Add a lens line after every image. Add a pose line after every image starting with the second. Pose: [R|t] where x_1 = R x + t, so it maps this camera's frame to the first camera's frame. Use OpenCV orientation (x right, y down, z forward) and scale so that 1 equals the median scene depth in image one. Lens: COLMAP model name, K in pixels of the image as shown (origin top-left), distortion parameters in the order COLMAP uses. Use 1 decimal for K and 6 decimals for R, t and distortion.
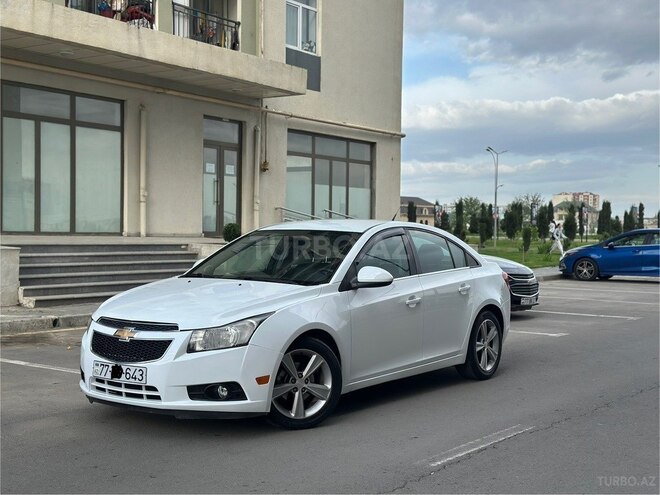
lens RADIAL K [[932.2, 0, 328.3], [0, 932.2, 259.3], [0, 0, 1]] dist [0.161541, -0.128600]
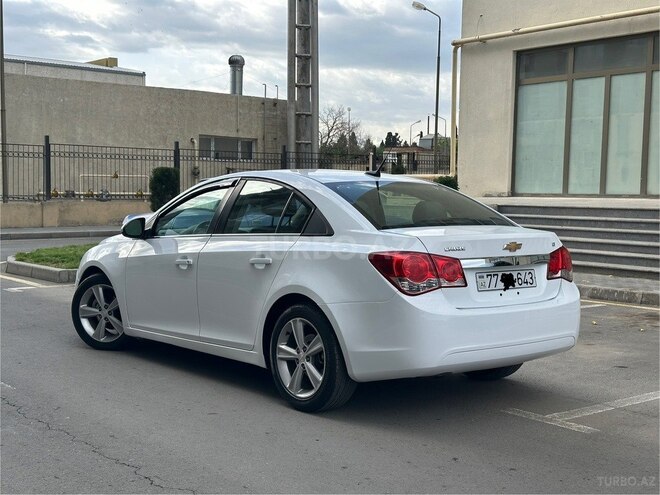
lens RADIAL K [[932.2, 0, 328.3], [0, 932.2, 259.3], [0, 0, 1]] dist [0.161541, -0.128600]
pose [[-0.257184, 0.054842, -0.964805, 0.465232], [-0.044618, 0.996650, 0.068546, -0.012069], [0.965332, 0.060676, -0.253875, 0.703884]]
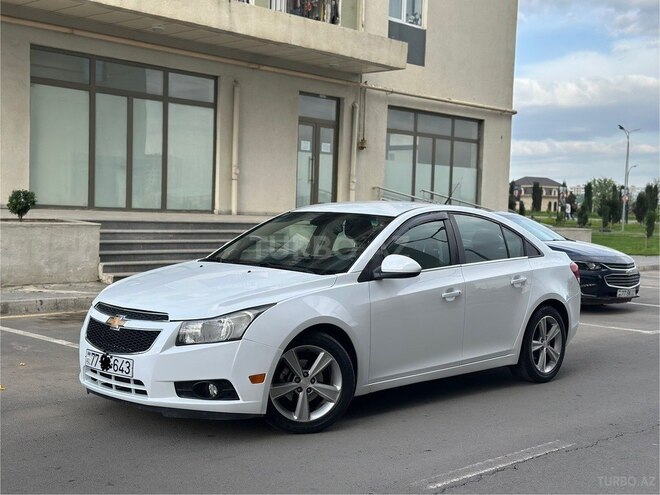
lens RADIAL K [[928.8, 0, 322.4], [0, 928.8, 267.1], [0, 0, 1]] dist [0.139594, 0.032717]
pose [[0.989801, 0.026528, -0.139966, 0.048425], [-0.022209, 0.999231, 0.032325, -0.003727], [0.140716, -0.028887, 0.989629, 0.052185]]
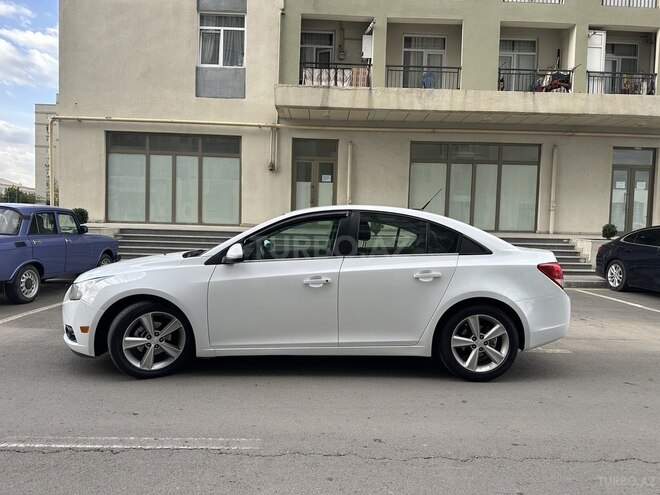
lens RADIAL K [[471.1, 0, 330.0], [0, 471.1, 247.5], [0, 0, 1]] dist [0.083827, -0.093465]
pose [[0.614524, 0.033661, -0.788180, 0.259718], [-0.037402, 0.999209, 0.013512, 0.000279], [0.788011, 0.021176, 0.615296, 0.364384]]
